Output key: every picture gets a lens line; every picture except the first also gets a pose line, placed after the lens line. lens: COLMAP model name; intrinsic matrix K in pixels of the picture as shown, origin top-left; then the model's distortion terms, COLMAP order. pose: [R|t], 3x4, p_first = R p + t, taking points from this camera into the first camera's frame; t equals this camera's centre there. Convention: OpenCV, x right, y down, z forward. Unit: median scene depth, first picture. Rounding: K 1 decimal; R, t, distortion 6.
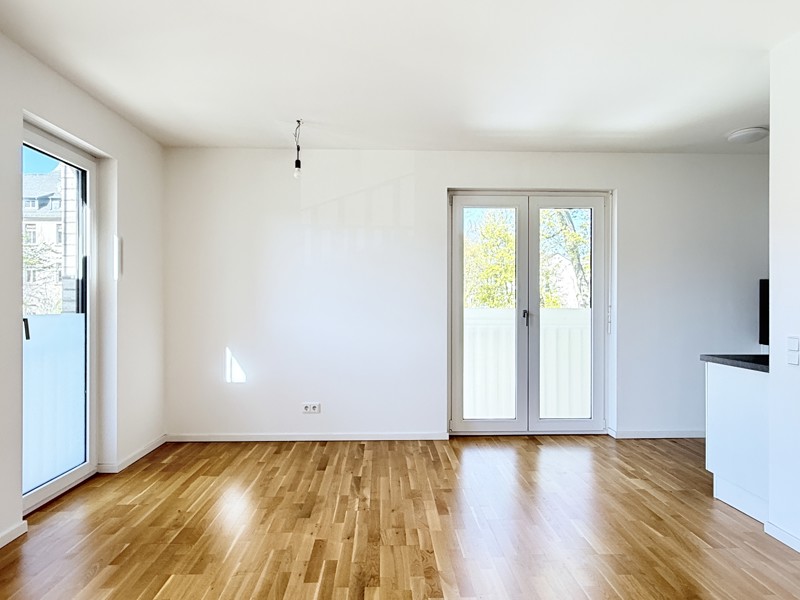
lens RADIAL K [[492.7, 0, 401.4], [0, 492.7, 296.6], [0, 0, 1]] dist [0.003162, 0.000382]
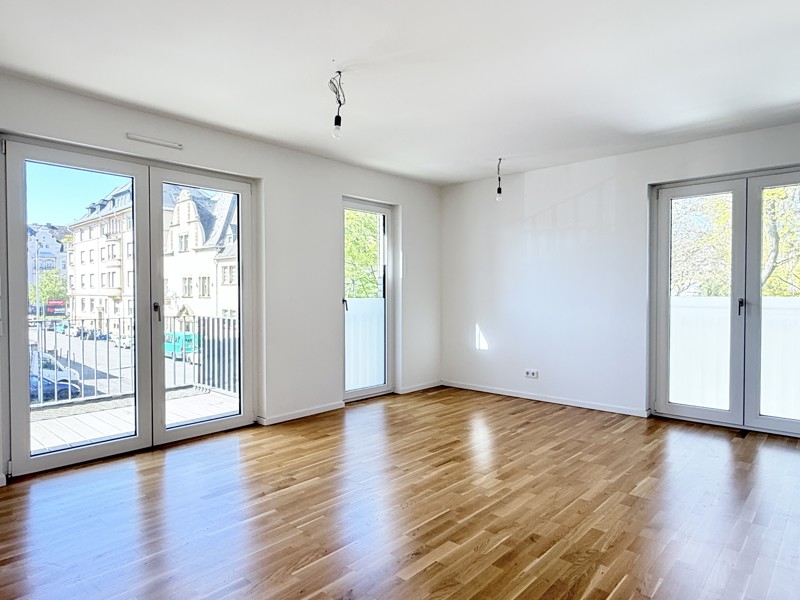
lens RADIAL K [[492.7, 0, 397.9], [0, 492.7, 298.6], [0, 0, 1]] dist [0.003162, 0.000382]
pose [[0.713557, 0.006927, -0.700563, 0.469940], [0.011444, 0.999702, 0.021541, -0.001738], [0.700504, -0.023388, 0.713265, -0.155399]]
